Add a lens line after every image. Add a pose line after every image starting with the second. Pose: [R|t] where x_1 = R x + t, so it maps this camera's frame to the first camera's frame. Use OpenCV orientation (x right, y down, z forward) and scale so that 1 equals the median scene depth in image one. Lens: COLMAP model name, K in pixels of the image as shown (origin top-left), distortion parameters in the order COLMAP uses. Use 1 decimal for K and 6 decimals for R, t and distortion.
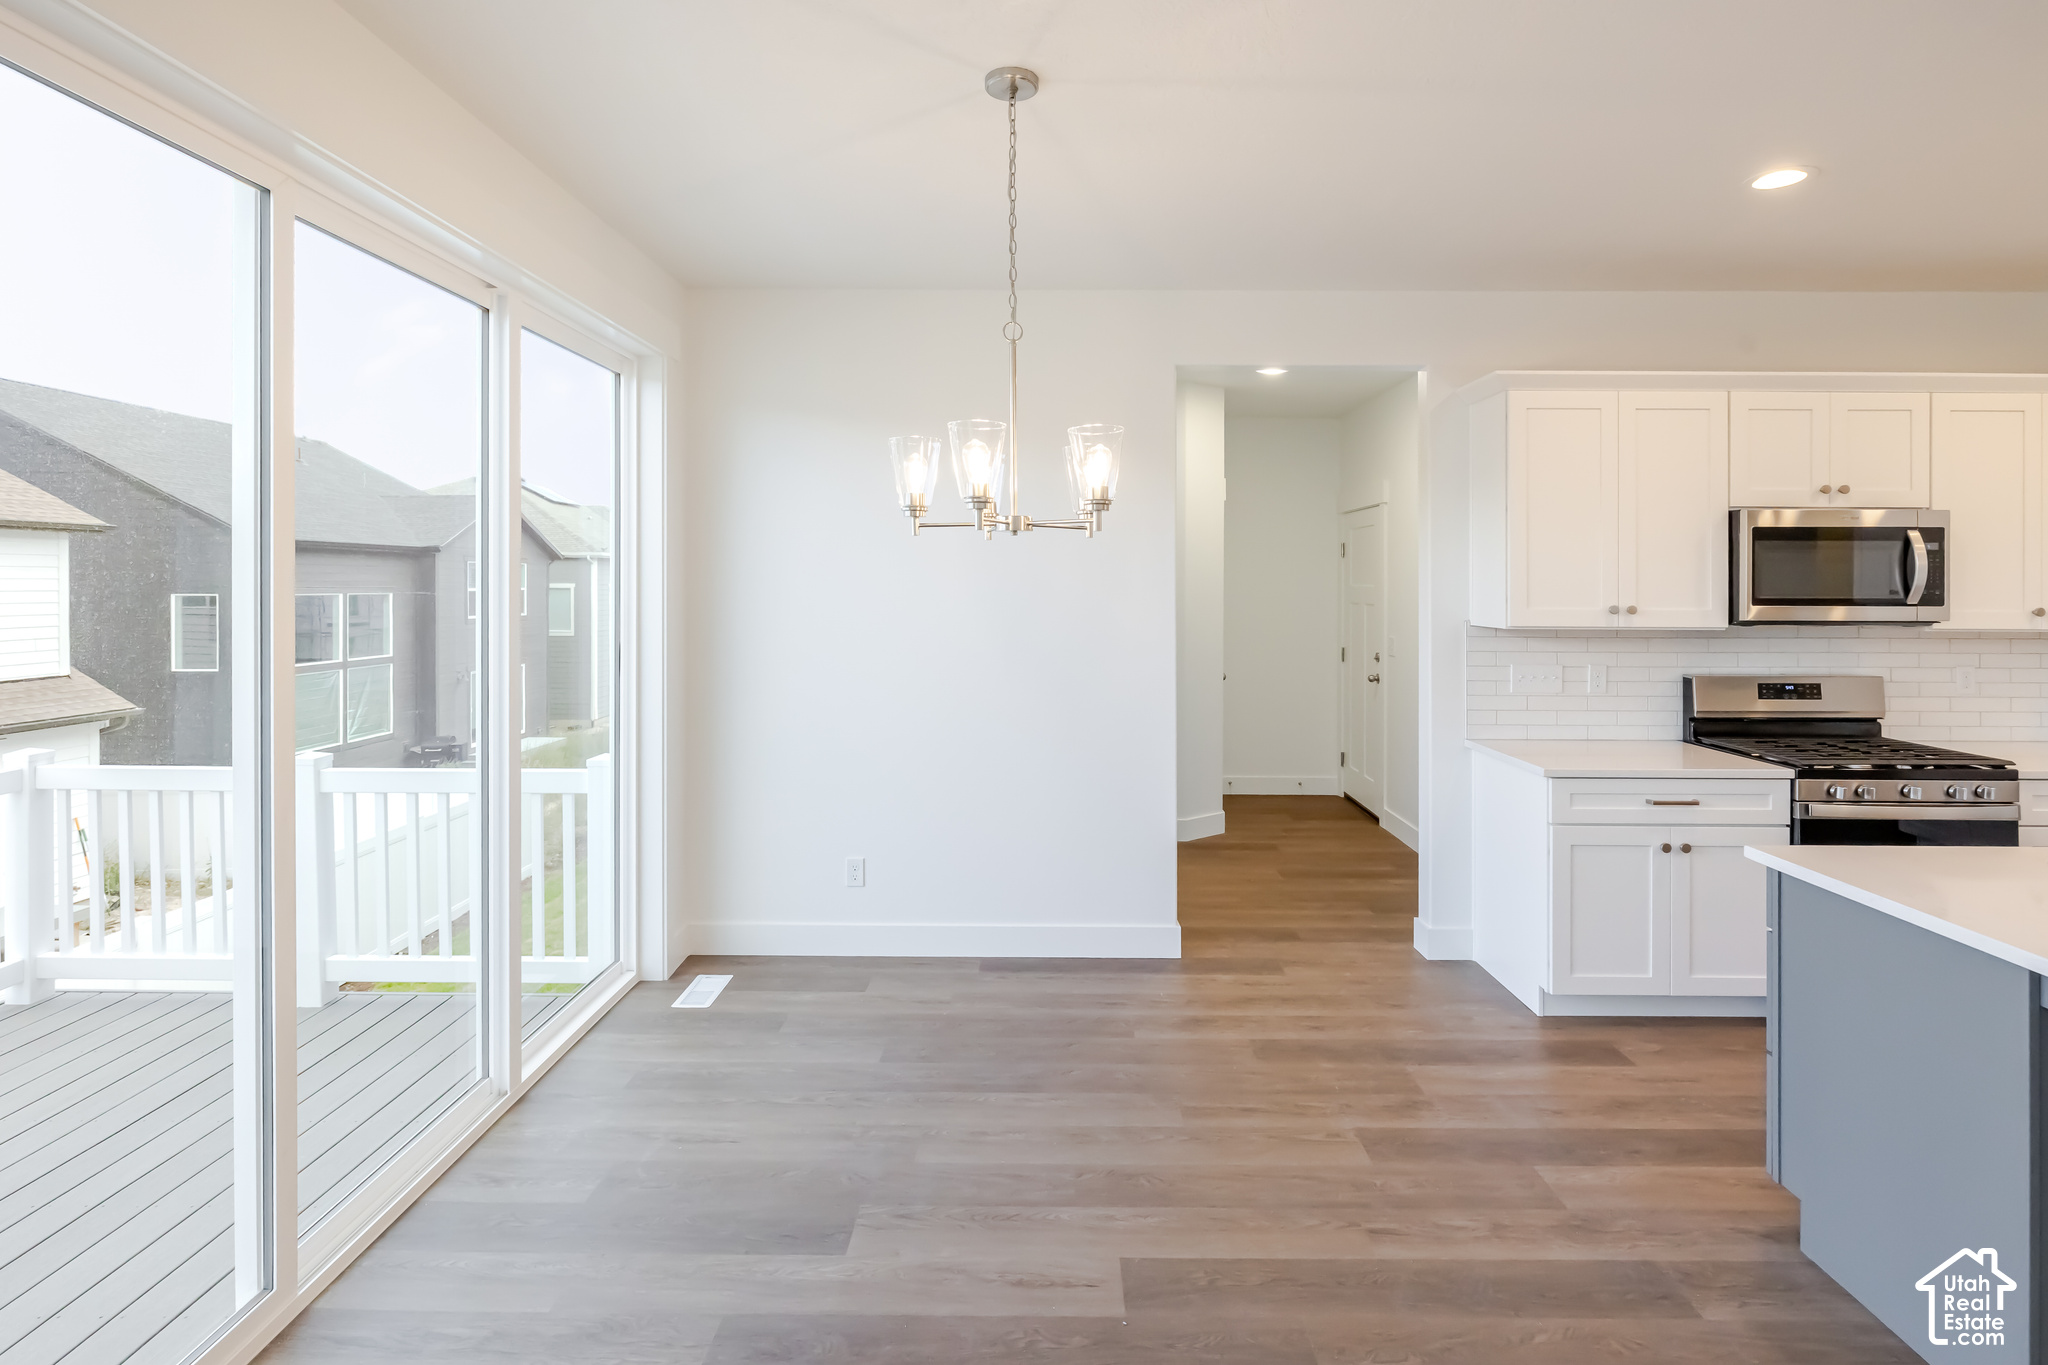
lens RADIAL K [[991.1, 0, 1038.7], [0, 991.1, 598.3], [0, 0, 1]] dist [0.001719, 0.000055]
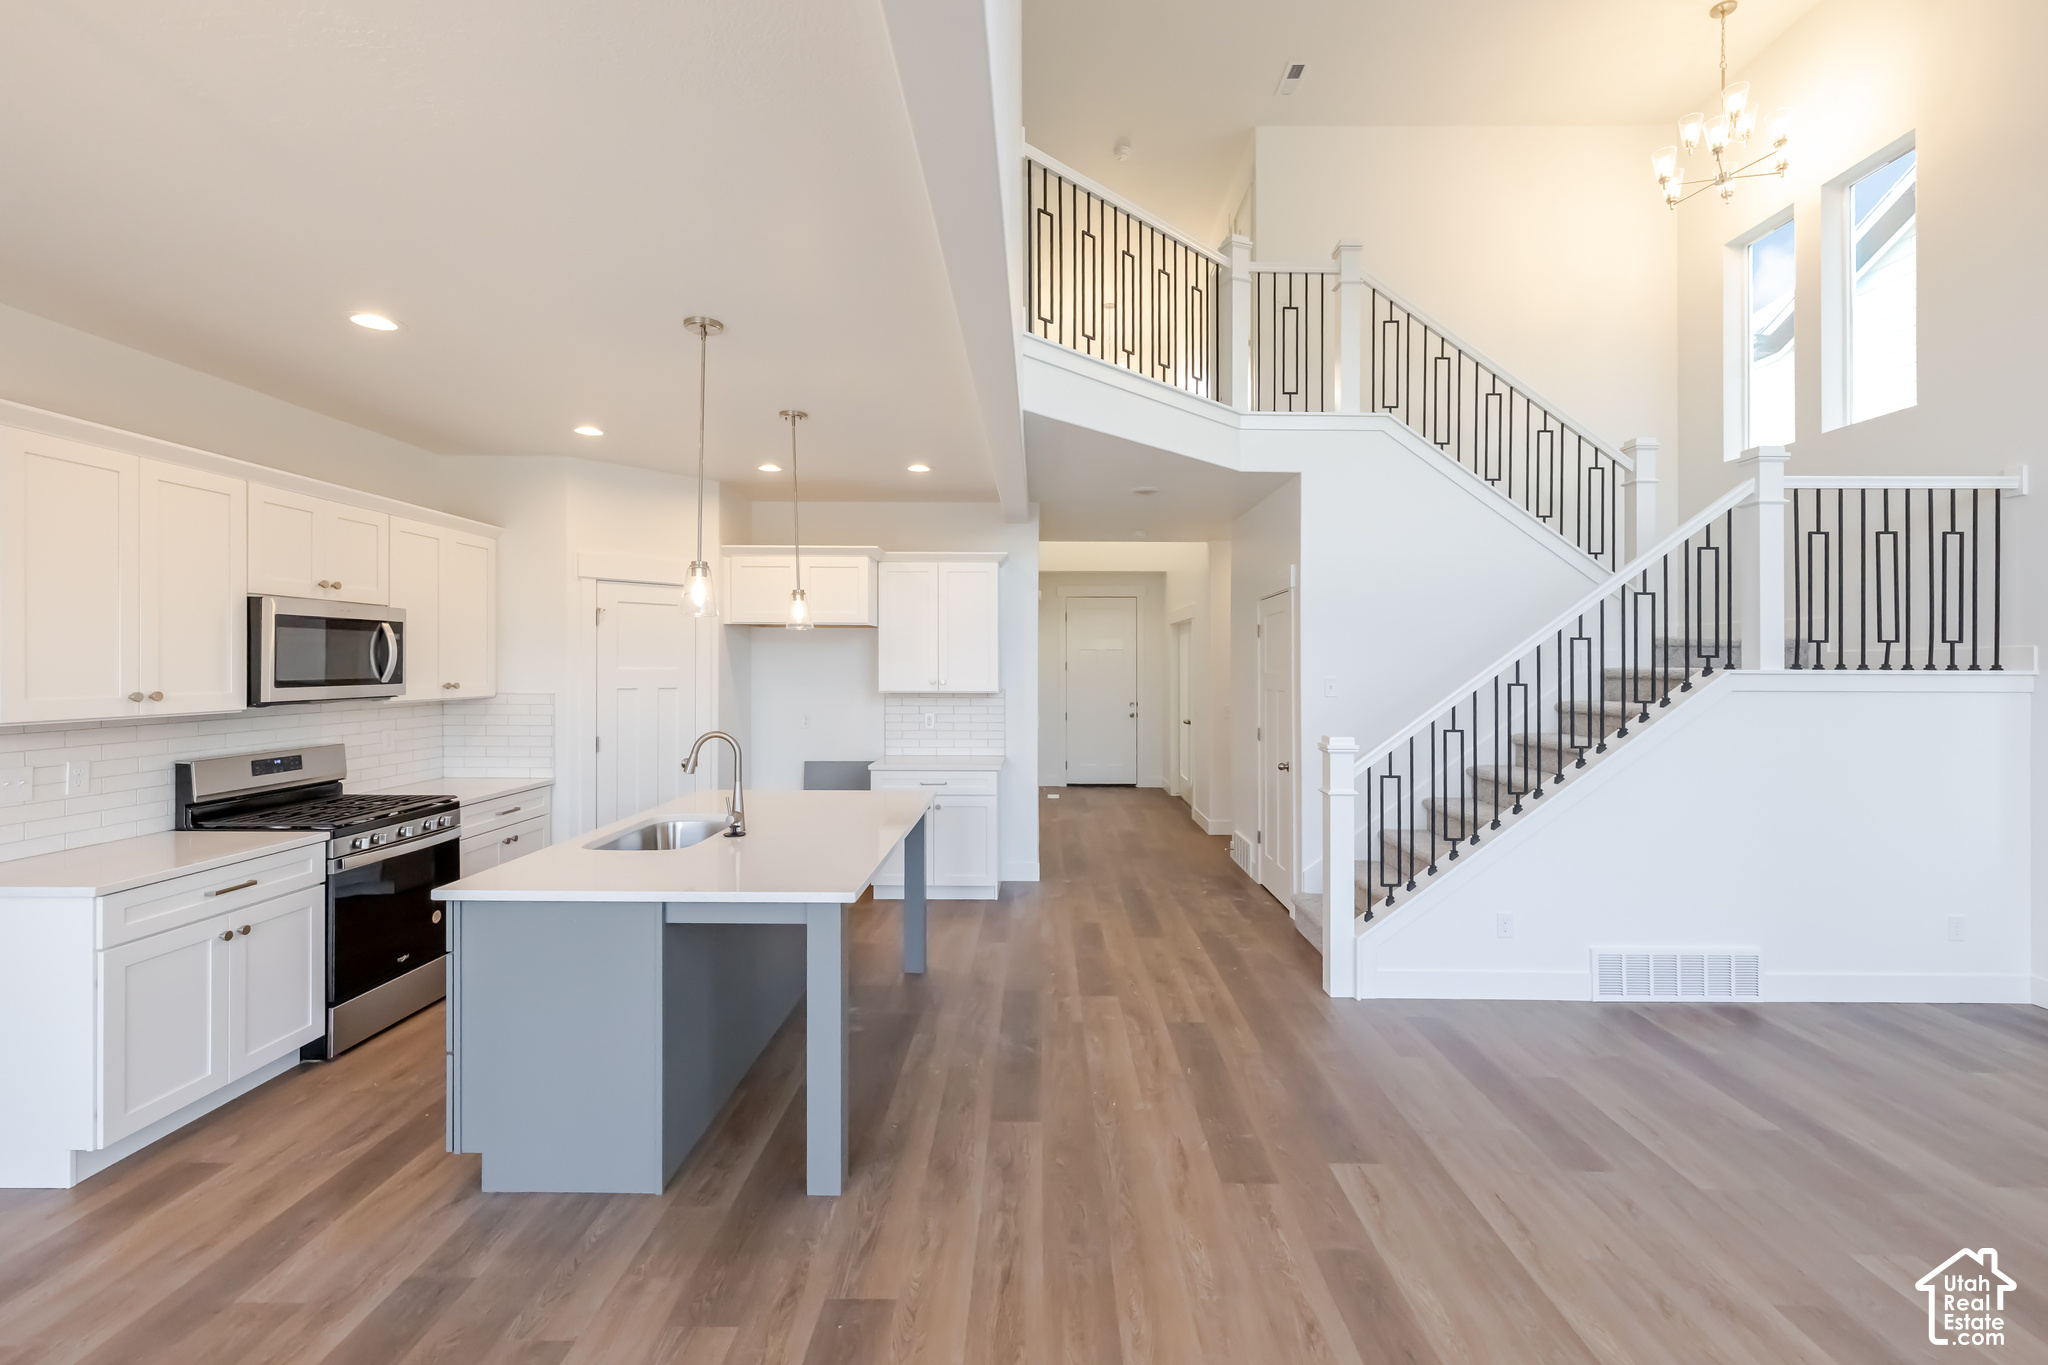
lens RADIAL K [[884.6, 0, 1057.0], [0, 884.6, 657.7], [0, 0, 1]] dist [-0.001346, 0.000750]
pose [[-0.015368, 0.002292, 0.999879, -0.252675], [0.009855, 0.999949, -0.002141, -0.014957], [-0.999833, 0.009821, -0.015390, 0.176777]]
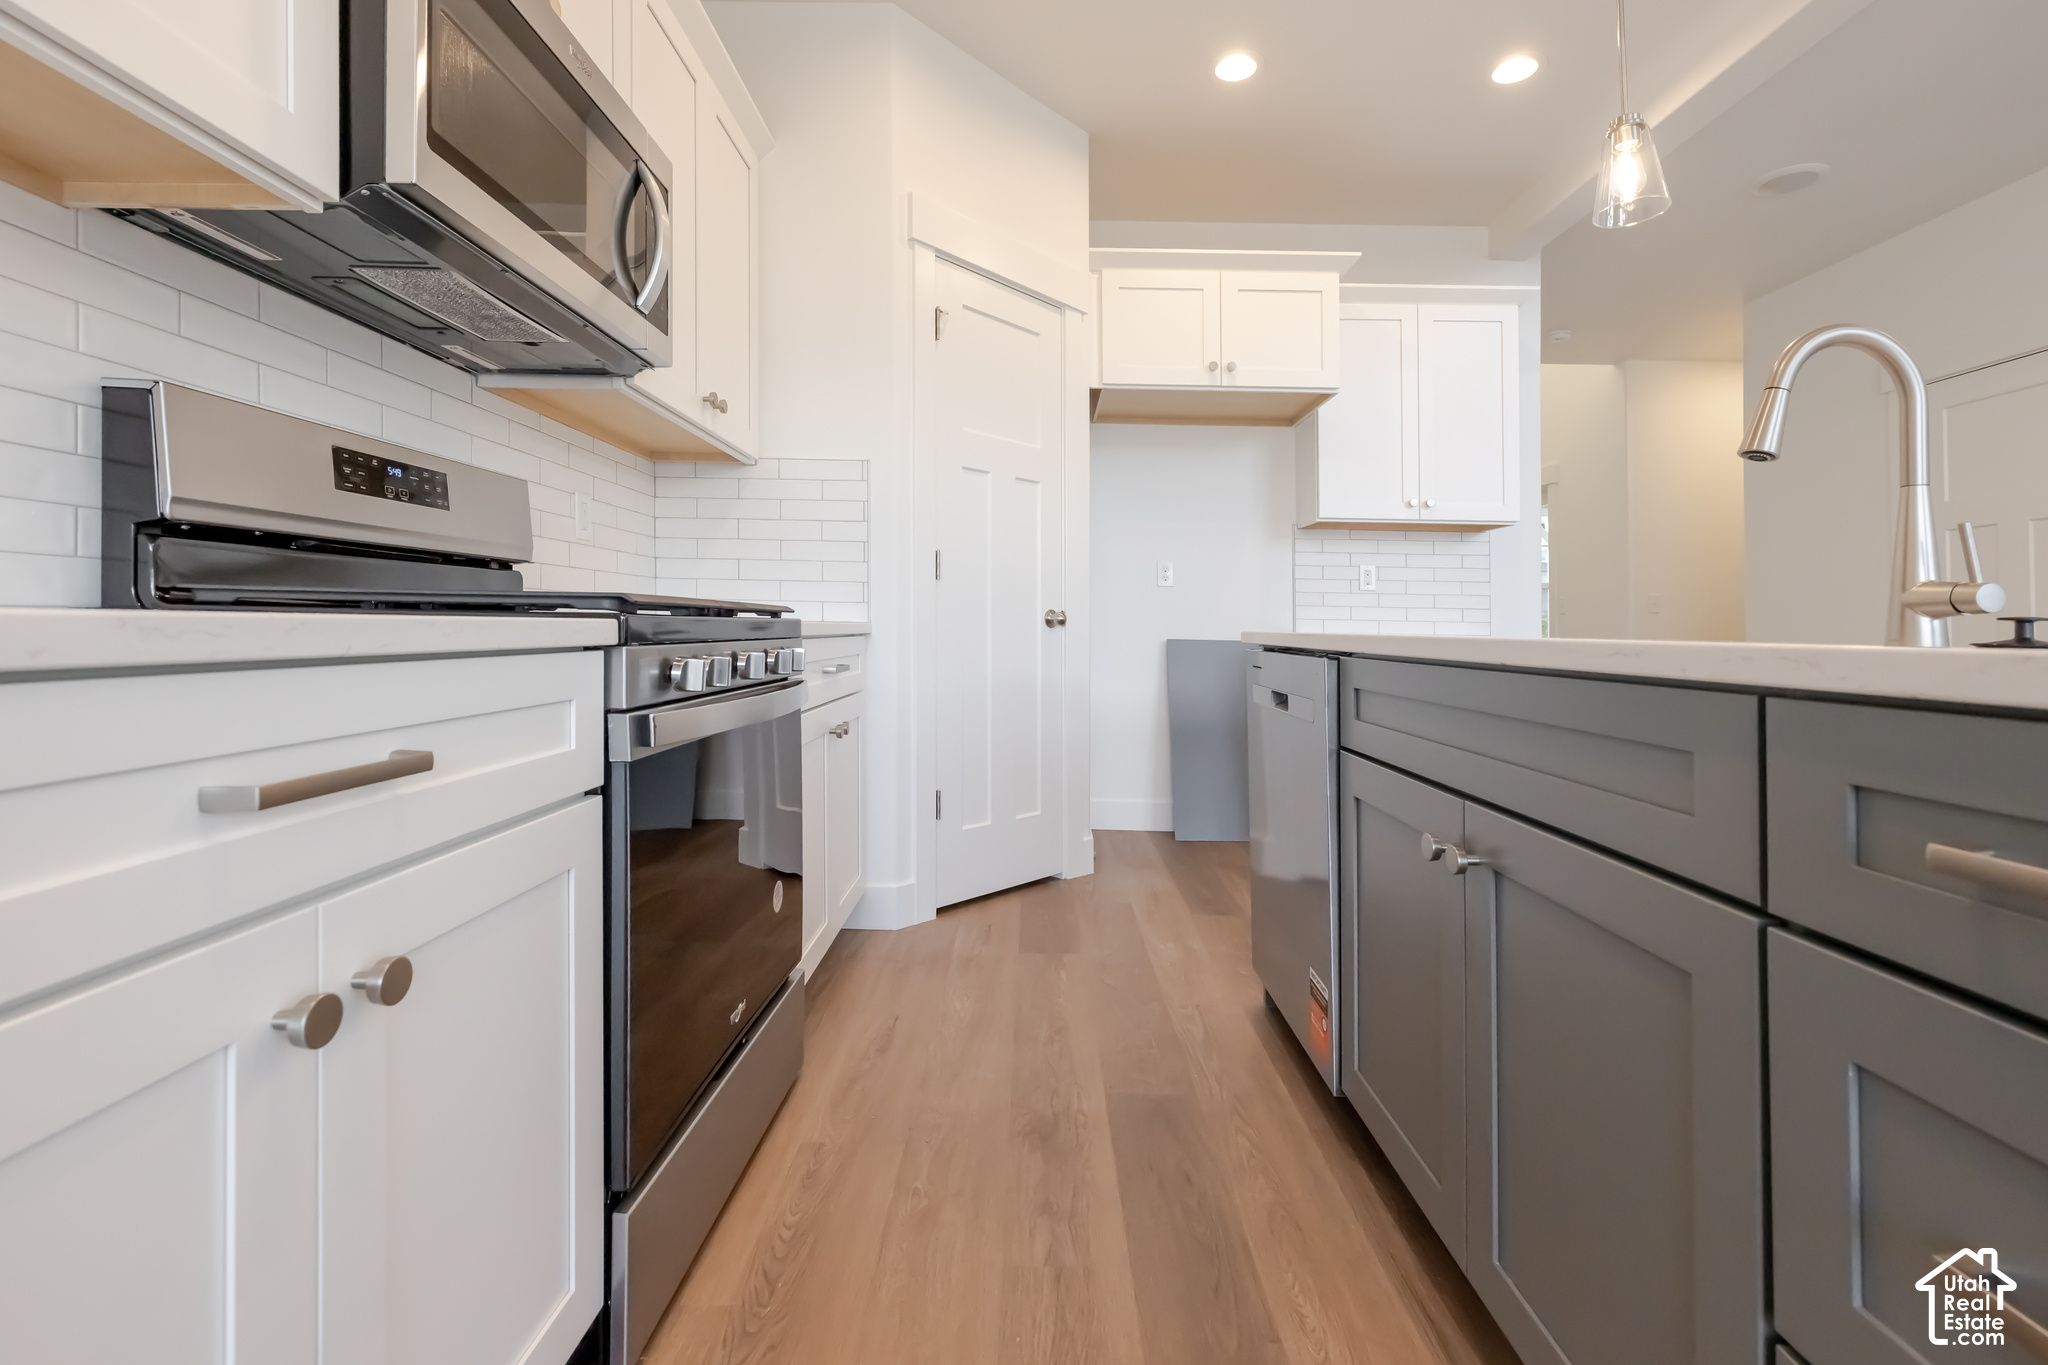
lens RADIAL K [[884.6, 0, 1030.3], [0, 884.6, 648.7], [0, 0, 1]] dist [-0.001346, 0.000750]
pose [[0.008195, -0.029090, 0.999543, 0.448515], [0.001506, 0.999576, 0.029078, 0.168856], [-0.999965, 0.001267, 0.008235, 0.829250]]
